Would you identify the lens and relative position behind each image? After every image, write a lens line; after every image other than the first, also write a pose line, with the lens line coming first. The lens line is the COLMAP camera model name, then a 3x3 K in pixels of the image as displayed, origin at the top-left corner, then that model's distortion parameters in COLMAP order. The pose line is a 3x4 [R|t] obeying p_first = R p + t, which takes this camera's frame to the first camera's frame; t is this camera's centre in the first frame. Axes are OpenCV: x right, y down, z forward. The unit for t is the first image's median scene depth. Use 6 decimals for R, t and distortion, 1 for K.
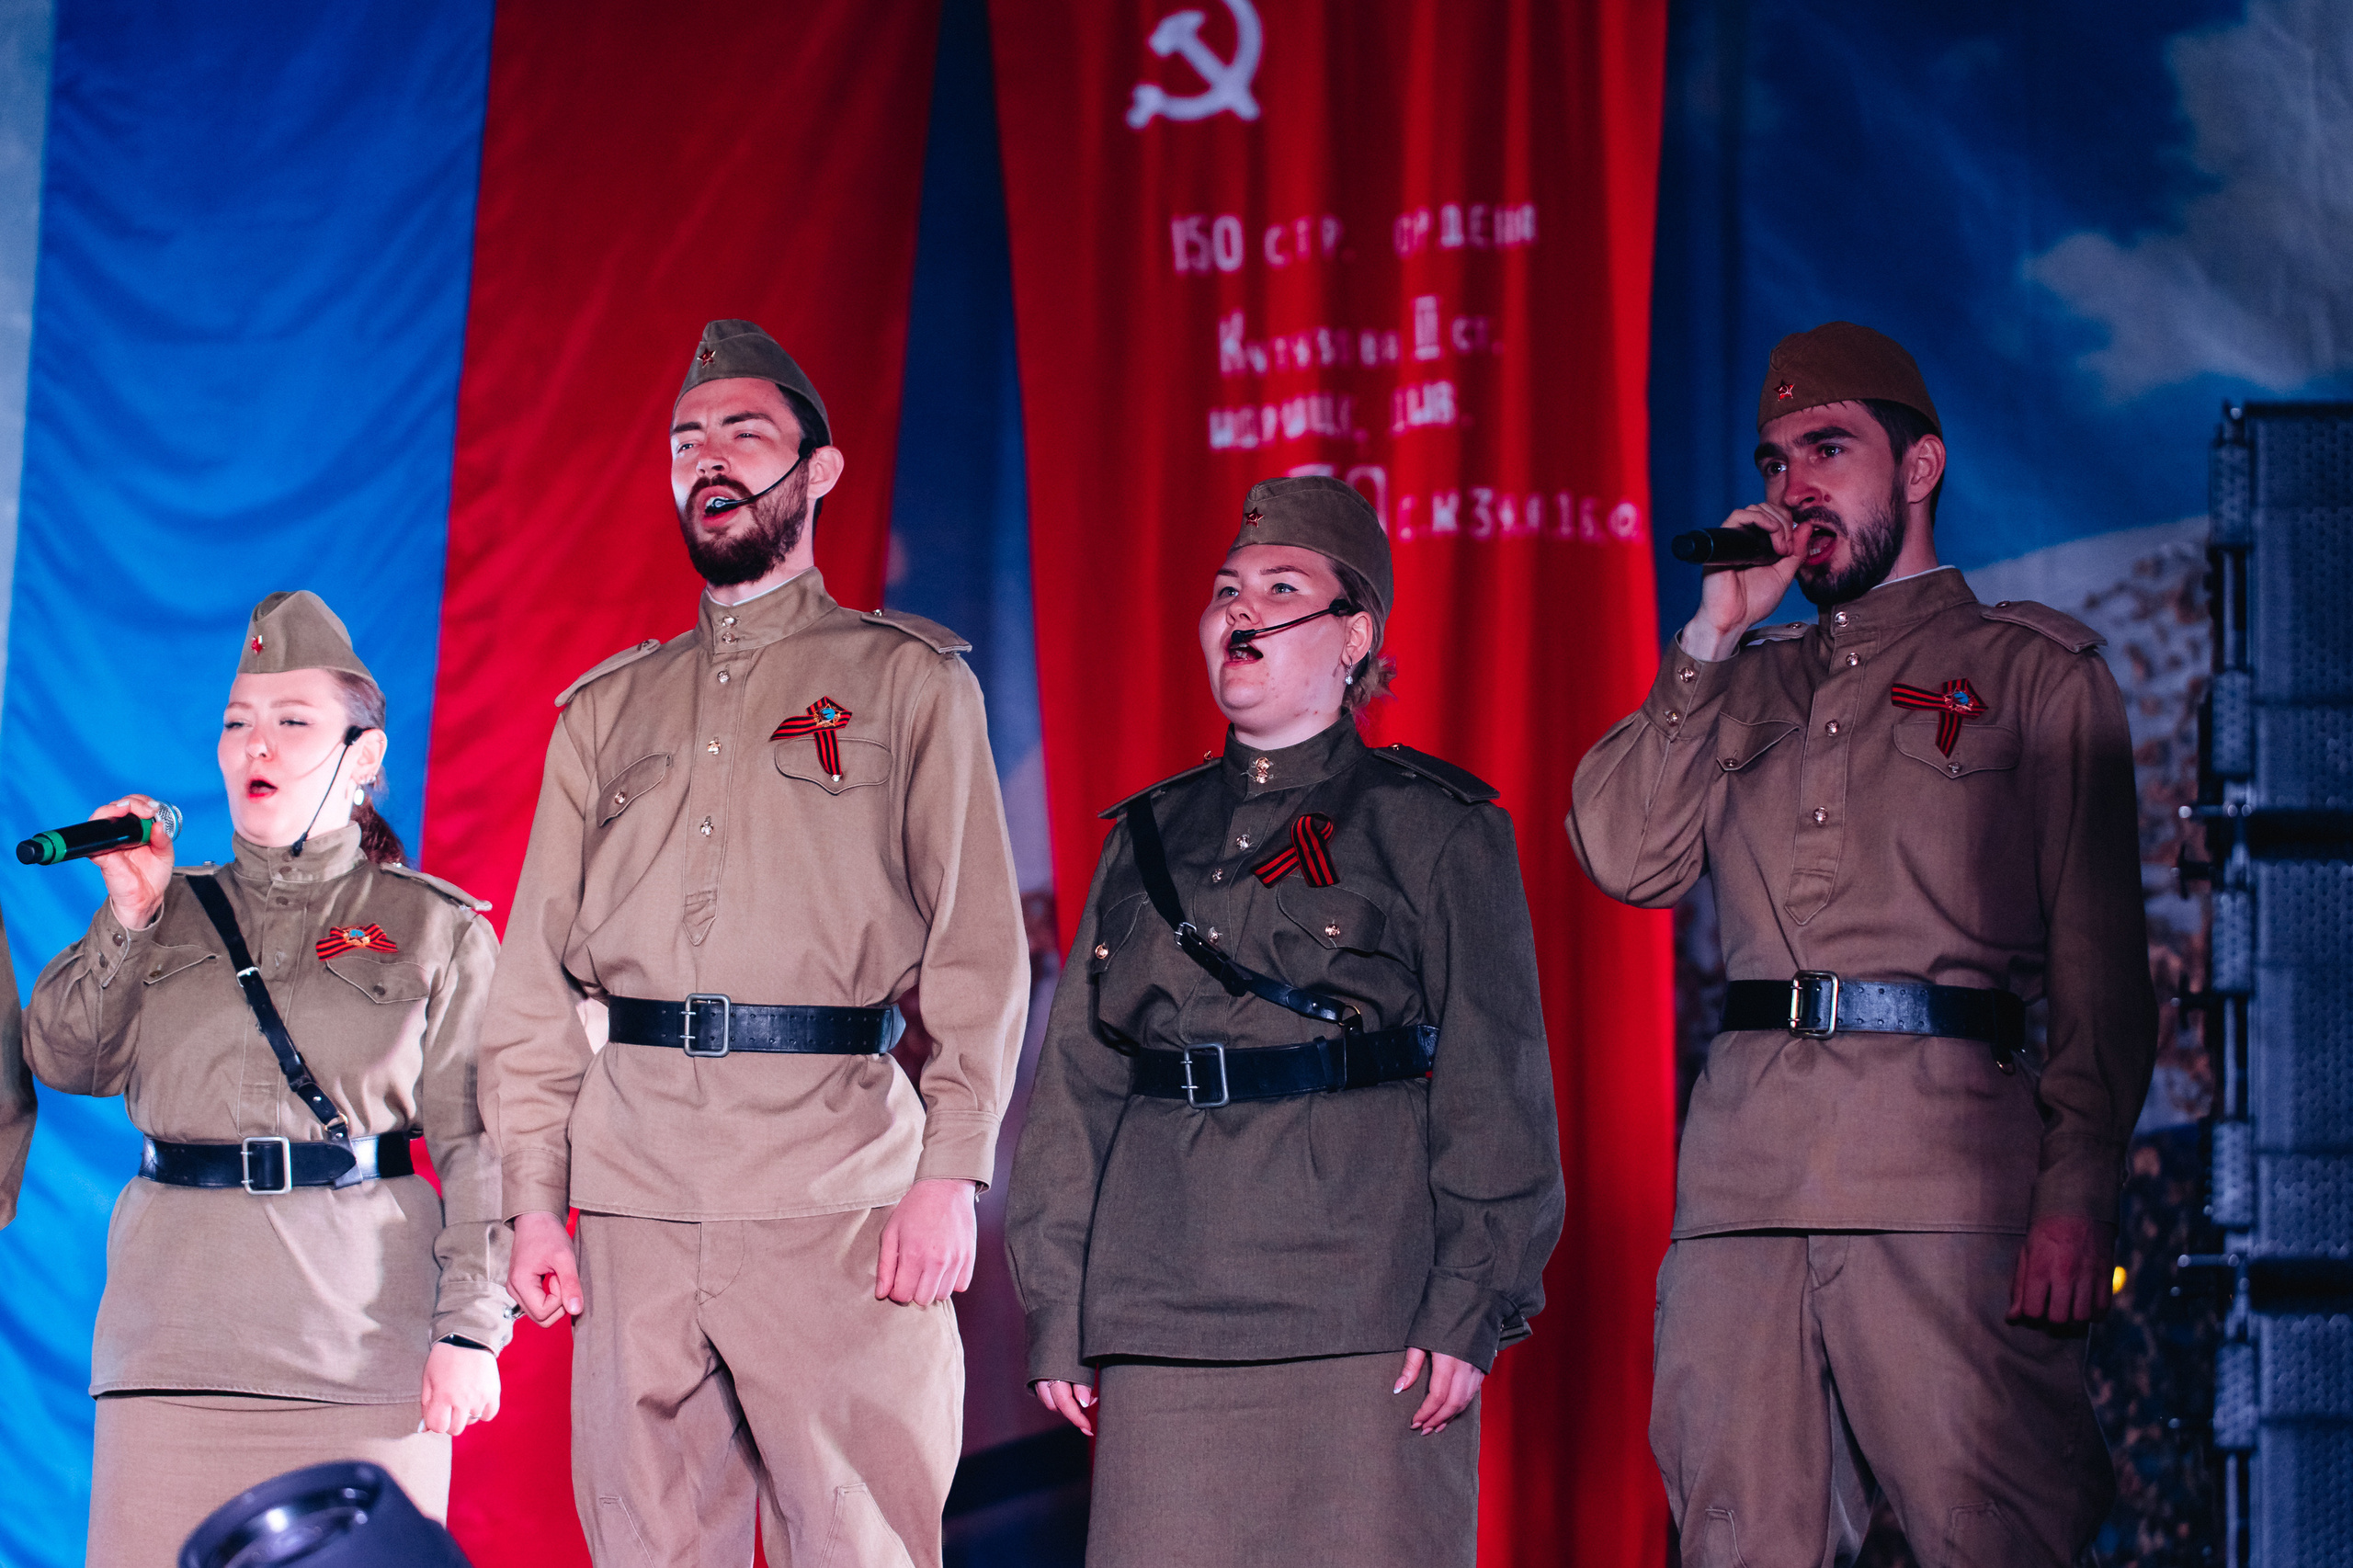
lens RADIAL K [[6901.0, 0, 1176.5], [0, 6901.0, 784.0], [0, 0, 1]] dist [-0.178965, 7.413617]
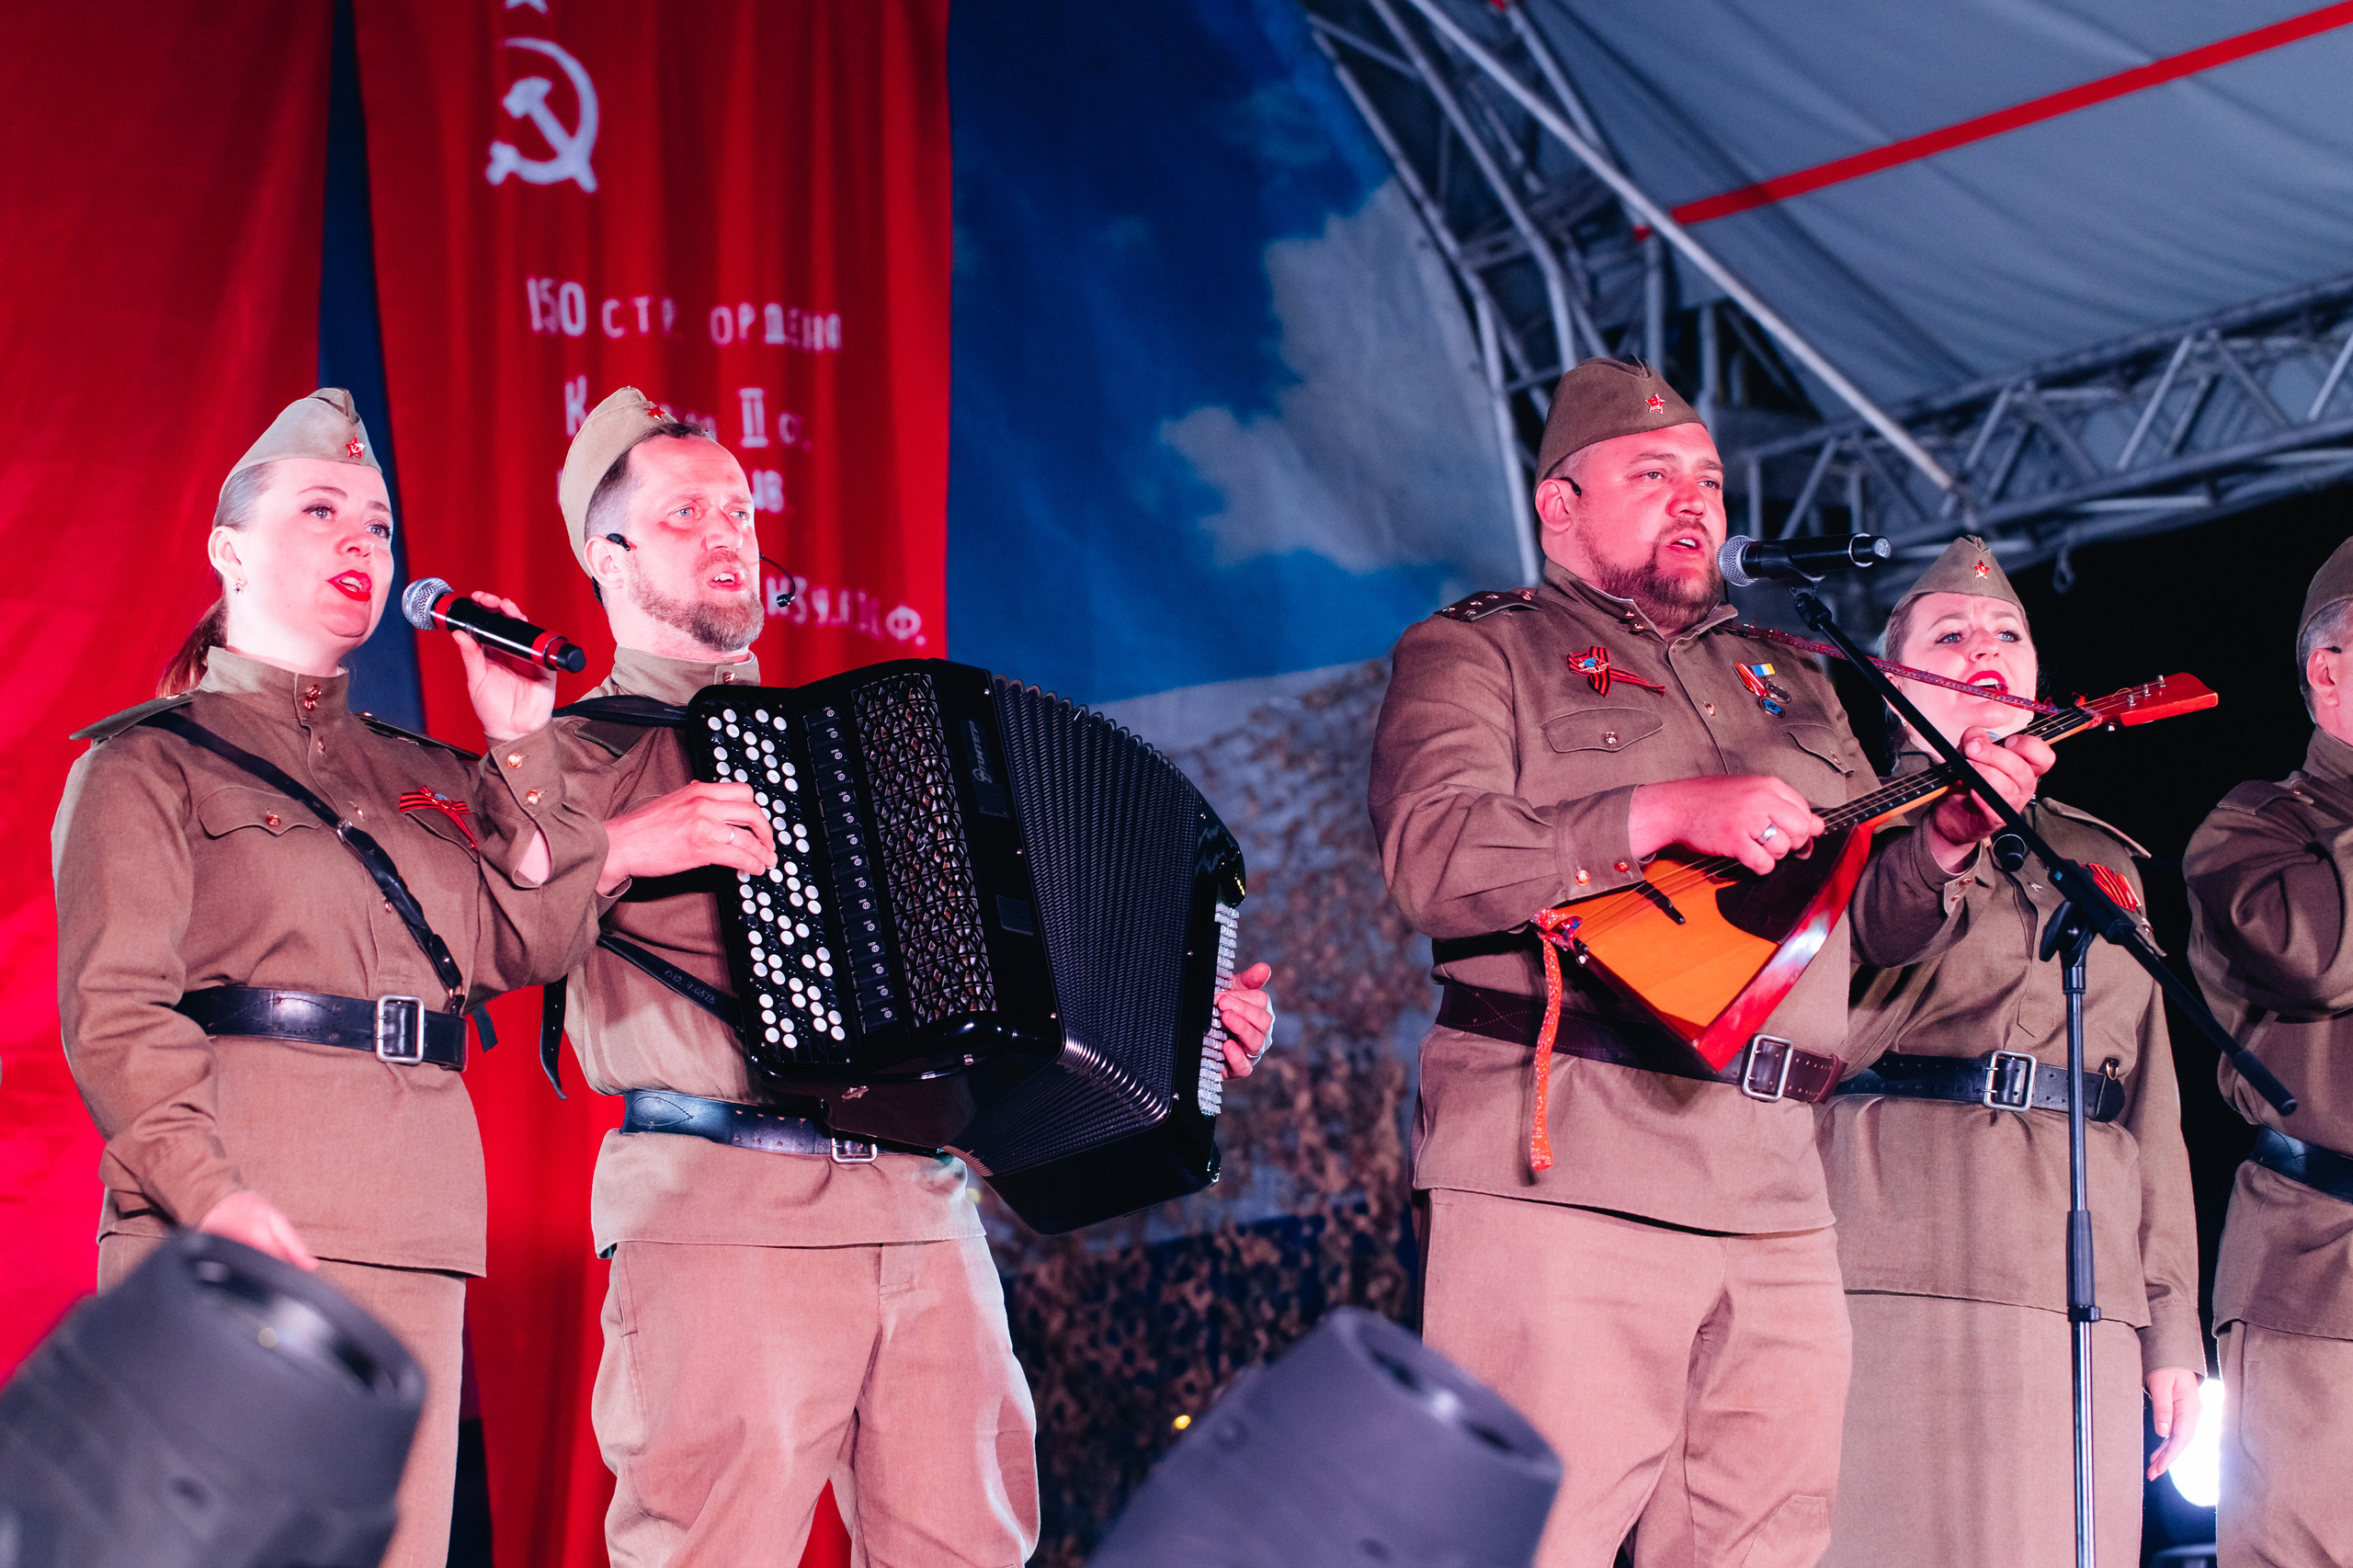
lens RADIAL K [[6901.0, 0, 1176.5], [0, 6901.0, 784.0], [0, 0, 1]] dist [-0.178965, 7.413617]
pose [[0.796388, 0.100701, 0.596343, -0.531873], [-0.100079, 0.994389, -0.034265, 0.019086], [-0.596448, -0.032393, 0.801998, 0.112562]]
